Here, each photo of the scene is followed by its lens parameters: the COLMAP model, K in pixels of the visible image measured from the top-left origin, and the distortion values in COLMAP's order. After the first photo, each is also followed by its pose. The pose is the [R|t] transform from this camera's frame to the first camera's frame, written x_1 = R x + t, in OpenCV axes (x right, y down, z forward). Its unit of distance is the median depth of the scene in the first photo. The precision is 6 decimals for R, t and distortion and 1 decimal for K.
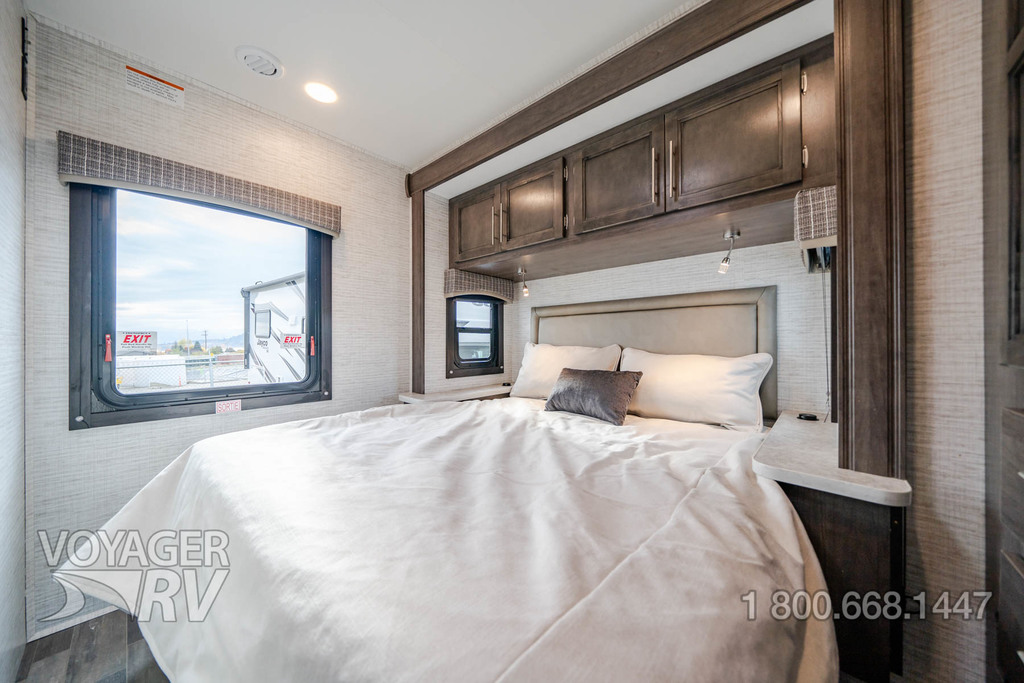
lens RADIAL K [[356.7, 0, 510.8], [0, 356.7, 342.1], [0, 0, 1]] dist [-0.006487, -0.000144]
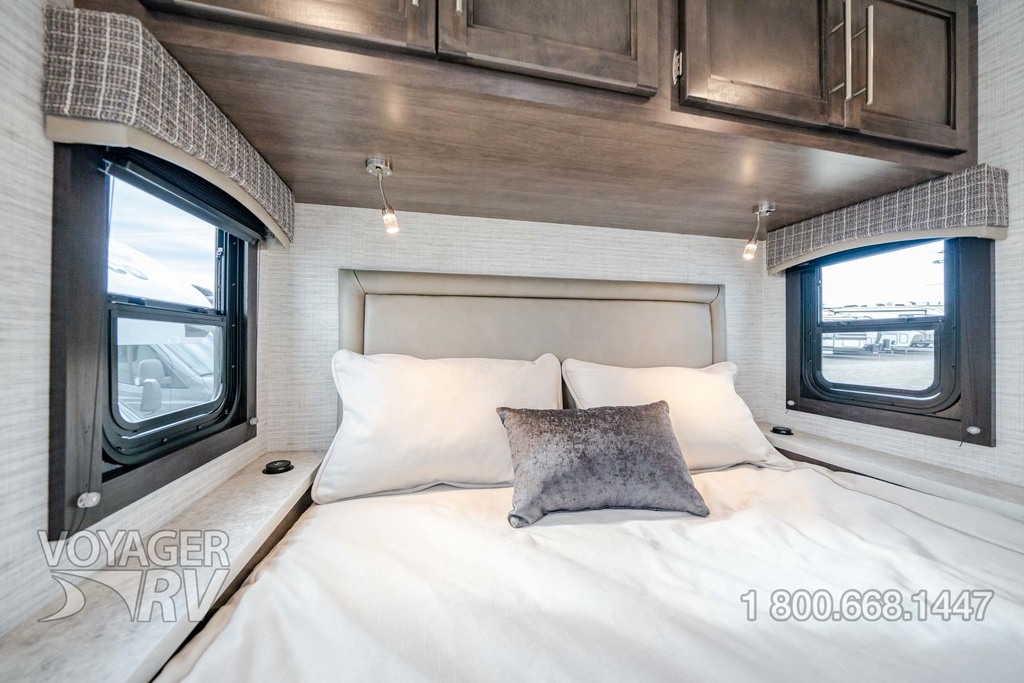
lens RADIAL K [[356.7, 0, 517.5], [0, 356.7, 339.6], [0, 0, 1]] dist [-0.006487, -0.000144]
pose [[0.559499, 0.005727, 0.828811, -0.198619], [-0.000356, 0.999978, -0.006669, -0.011611], [-0.828831, 0.003436, 0.559488, 0.672162]]
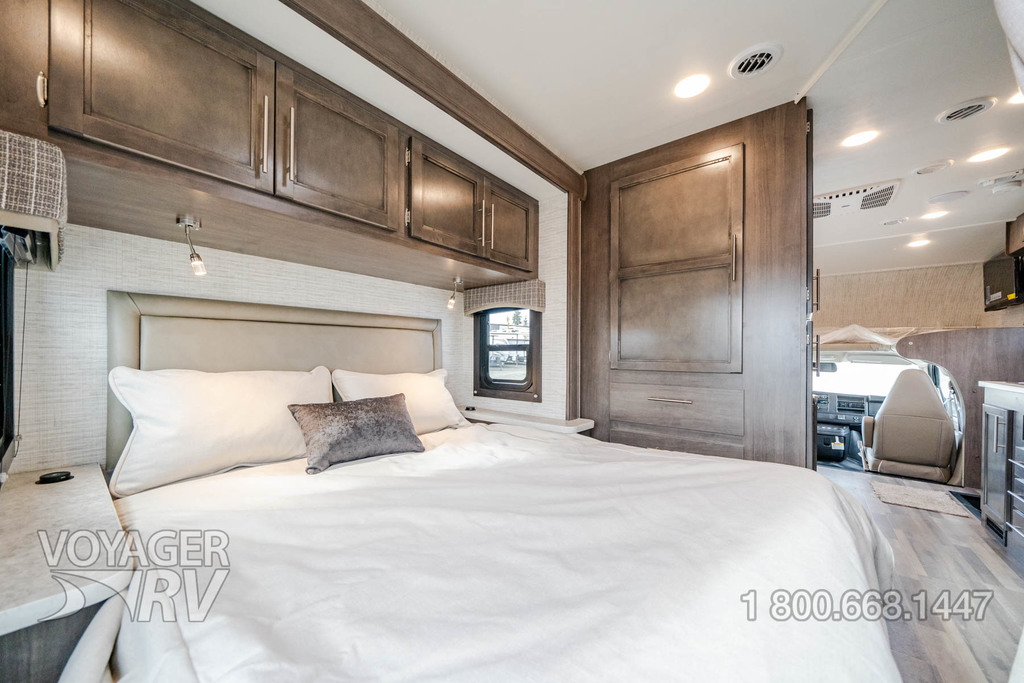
lens RADIAL K [[356.7, 0, 501.8], [0, 356.7, 354.4], [0, 0, 1]] dist [-0.006487, -0.000144]
pose [[-0.052101, -0.004065, 0.998634, -0.474525], [-0.000962, 0.999991, 0.004021, -0.021160], [-0.998641, -0.000752, -0.052104, 0.602544]]
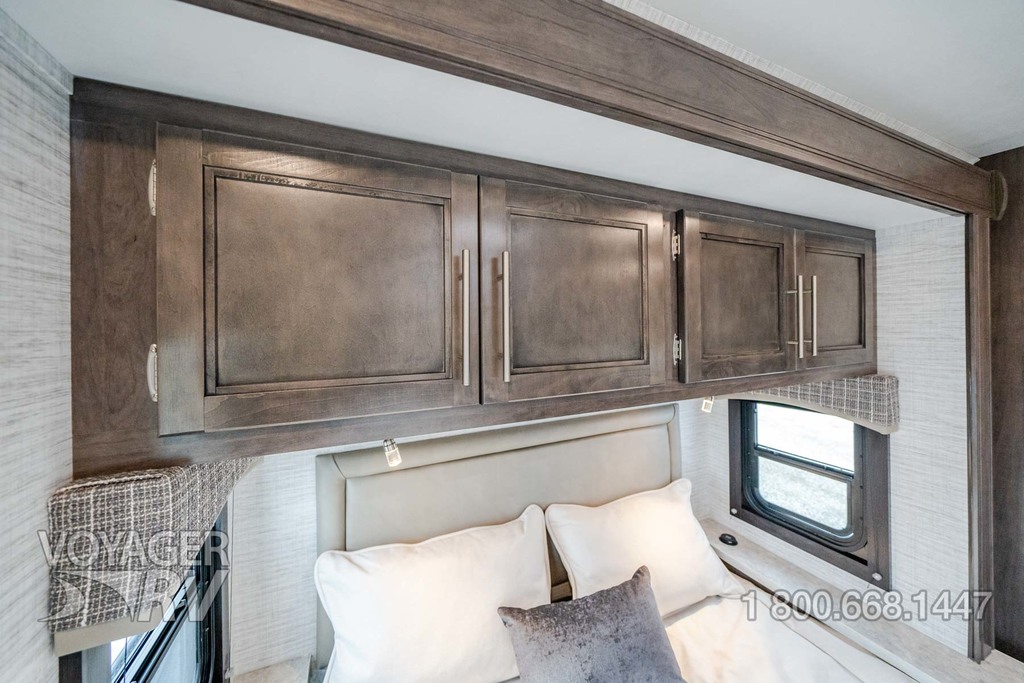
lens RADIAL K [[356.7, 0, 512.8], [0, 356.7, 324.2], [0, 0, 1]] dist [-0.006487, -0.000144]
pose [[0.400515, 0.013762, 0.916187, -0.247900], [0.015122, 0.999652, -0.021627, -0.265138], [-0.916166, 0.022516, 0.400167, 0.734575]]
